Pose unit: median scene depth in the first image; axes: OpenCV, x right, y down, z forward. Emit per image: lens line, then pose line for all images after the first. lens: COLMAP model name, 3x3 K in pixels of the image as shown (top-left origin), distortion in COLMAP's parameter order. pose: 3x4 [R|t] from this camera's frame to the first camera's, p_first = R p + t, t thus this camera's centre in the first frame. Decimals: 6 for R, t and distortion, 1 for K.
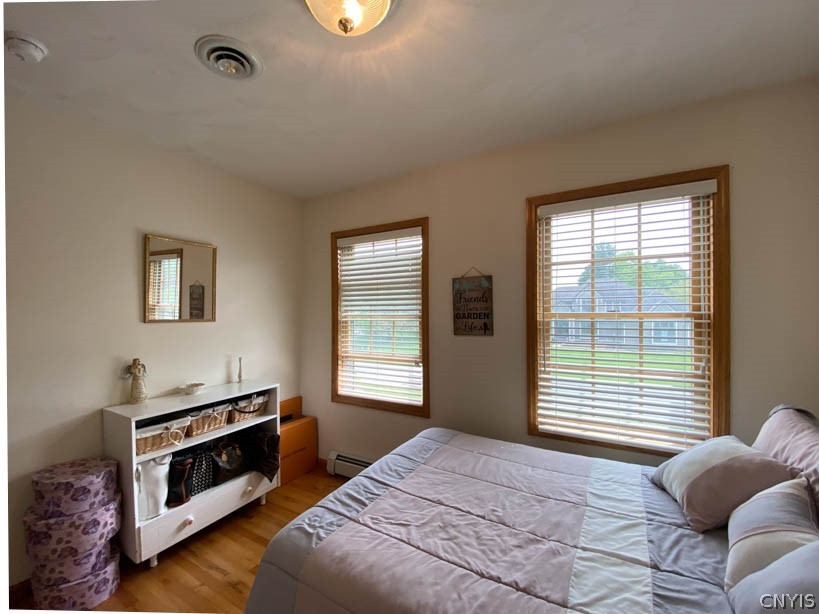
lens RADIAL K [[341.5, 0, 409.5], [0, 341.5, 307.0], [0, 0, 1]] dist [0.017299, -0.000349]
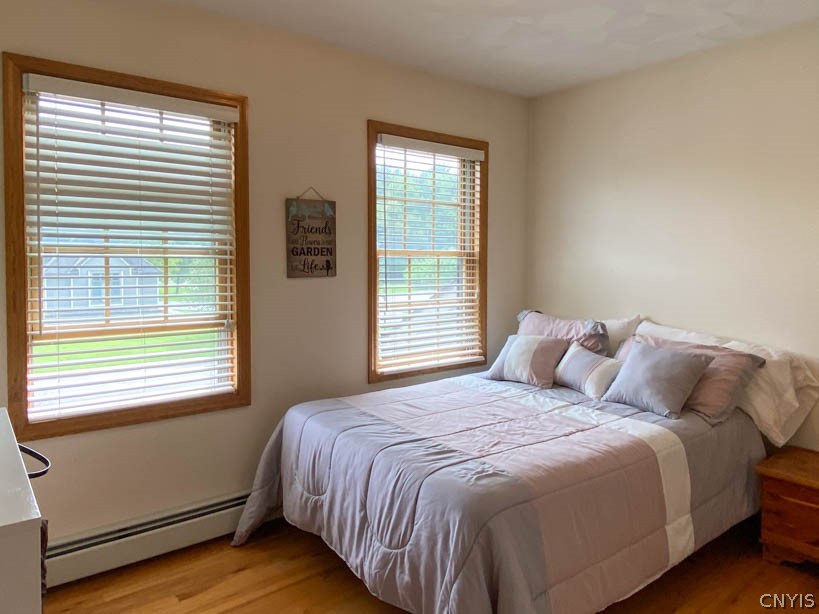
lens RADIAL K [[537.4, 0, 408.6], [0, 537.4, 284.6], [0, 0, 1]] dist [0.064272, -0.001177]
pose [[0.385618, -0.027892, 0.922237, -0.866214], [-0.014346, 0.999241, 0.036219, 0.054569], [-0.922547, -0.027197, 0.384925, 0.340754]]
